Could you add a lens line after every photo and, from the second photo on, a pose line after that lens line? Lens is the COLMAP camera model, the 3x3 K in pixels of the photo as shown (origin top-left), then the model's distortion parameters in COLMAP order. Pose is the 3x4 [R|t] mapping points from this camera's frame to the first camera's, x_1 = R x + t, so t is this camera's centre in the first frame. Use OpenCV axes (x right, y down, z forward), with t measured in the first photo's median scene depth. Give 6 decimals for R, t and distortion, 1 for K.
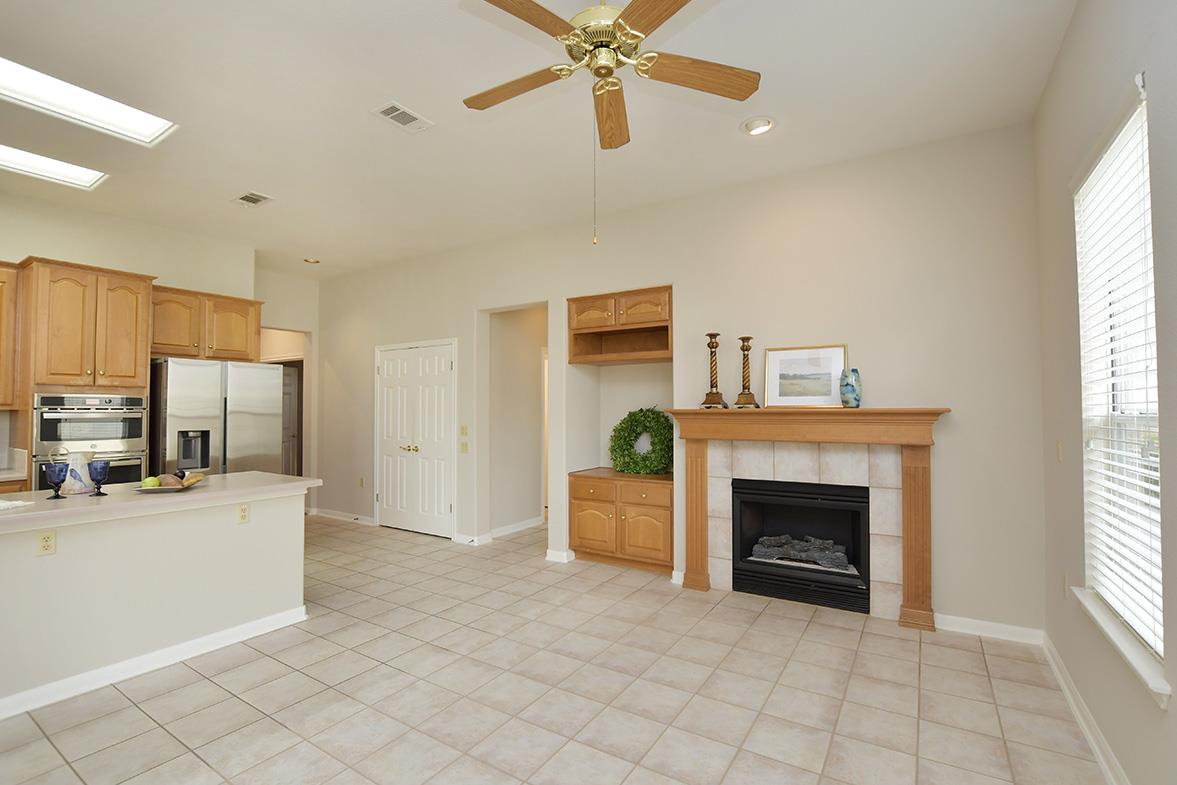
lens RADIAL K [[535.4, 0, 582.0], [0, 535.4, 395.3], [0, 0, 1]] dist [-0.040872, 0.009035]
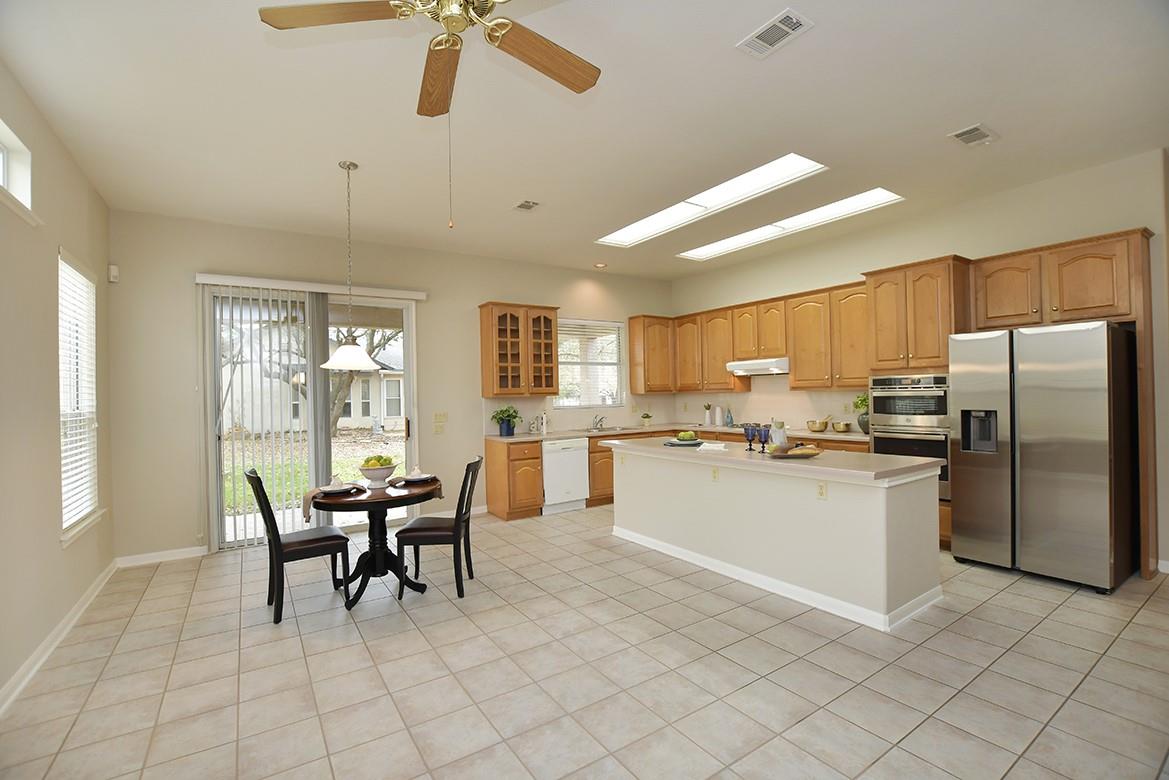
lens RADIAL K [[511.5, 0, 578.6], [0, 511.5, 392.2], [0, 0, 1]] dist [-0.036535, 0.006418]
pose [[-0.407748, 0.008499, -0.913055, 0.381047], [0.047499, 0.998800, -0.011915, 0.014322], [0.911858, -0.048227, -0.407663, 0.783233]]
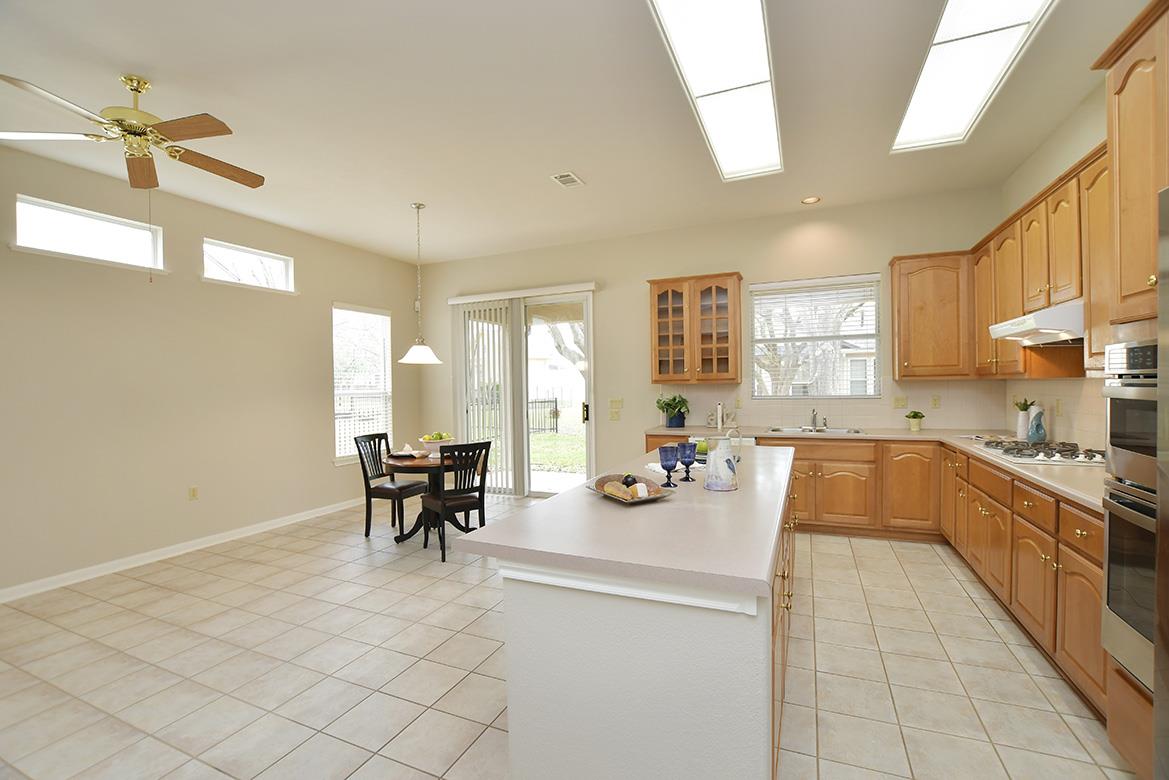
lens RADIAL K [[512.0, 0, 580.1], [0, 512.0, 393.7], [0, 0, 1]] dist [-0.030920, 0.000160]
pose [[-0.987714, 0.022690, -0.154614, -0.463663], [0.024276, 0.999670, -0.008376, 0.031435], [0.154373, -0.012026, -0.987939, 1.272552]]
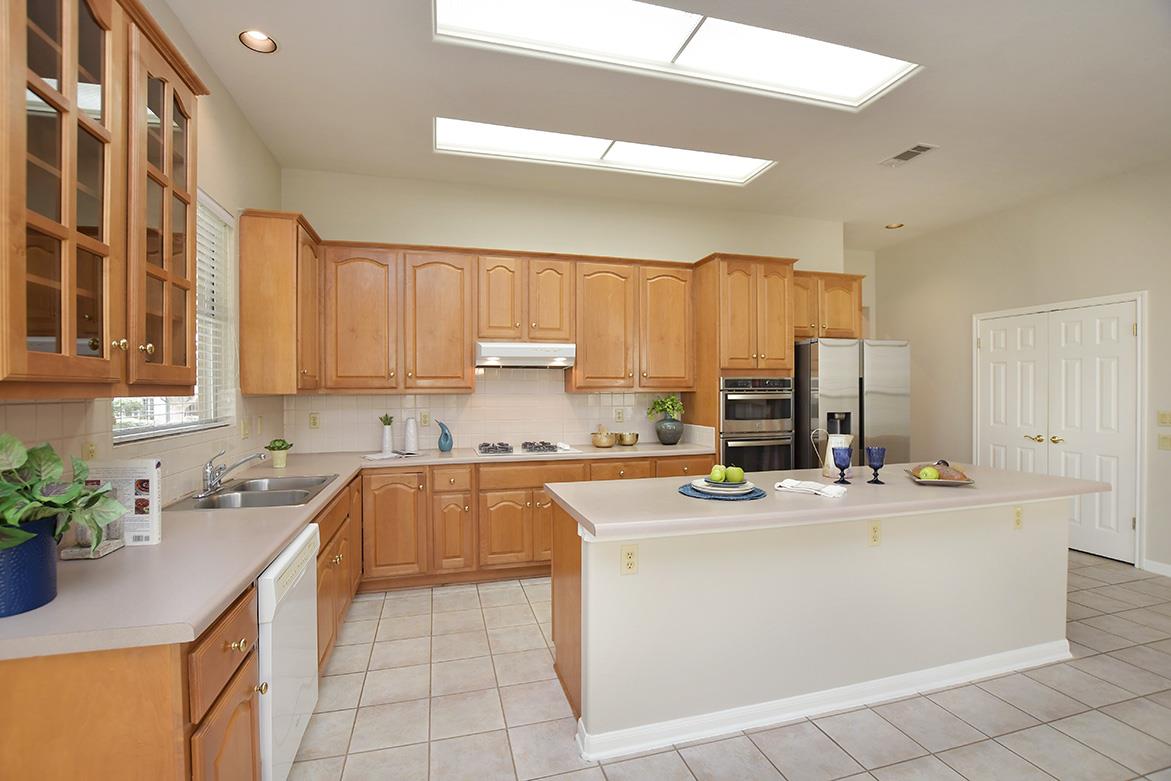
lens RADIAL K [[521.7, 0, 579.9], [0, 521.7, 393.7], [0, 0, 1]] dist [-0.028862, -0.000017]
pose [[0.744802, 0.003075, -0.667279, -0.496946], [0.020914, 0.999391, 0.027950, -0.004588], [0.666958, -0.034773, 0.744284, -0.033385]]
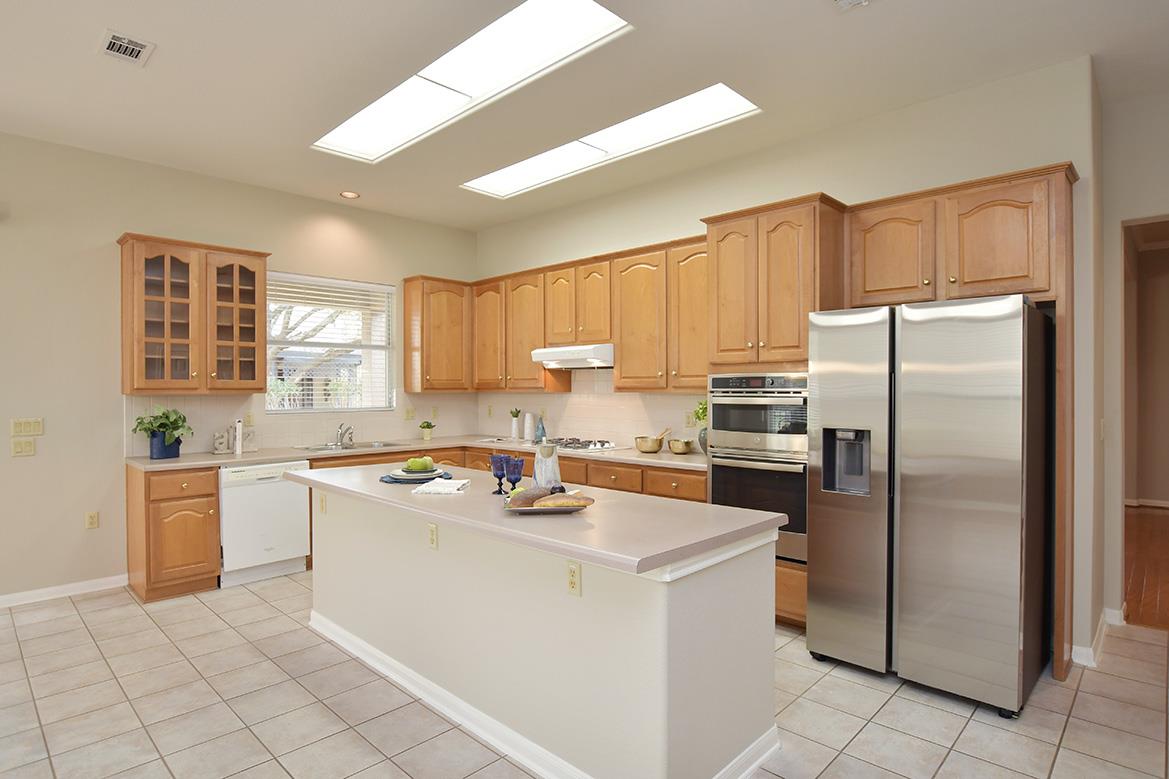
lens RADIAL K [[619.9, 0, 576.1], [0, 619.9, 391.3], [0, 0, 1]] dist [-0.020454, 0.000044]
pose [[-0.201457, 0.007410, -0.979469, 0.013823], [0.029832, 0.999554, 0.001426, 0.015254], [0.979043, -0.028932, -0.201589, 0.915774]]
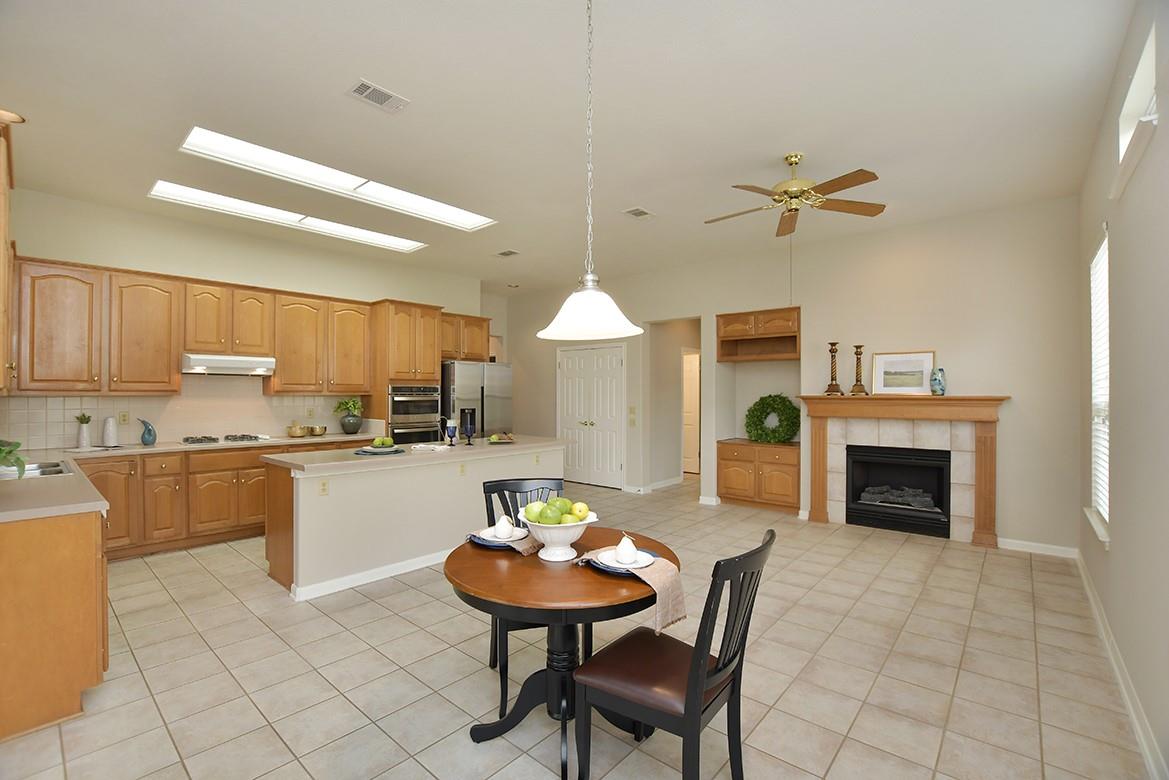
lens RADIAL K [[511.5, 0, 578.6], [0, 511.5, 392.2], [0, 0, 1]] dist [-0.036535, 0.006418]
pose [[0.988559, 0.002678, -0.150810, -0.221225], [0.000942, 0.999713, 0.023929, -0.016313], [0.150831, -0.023797, 0.988273, -0.437602]]
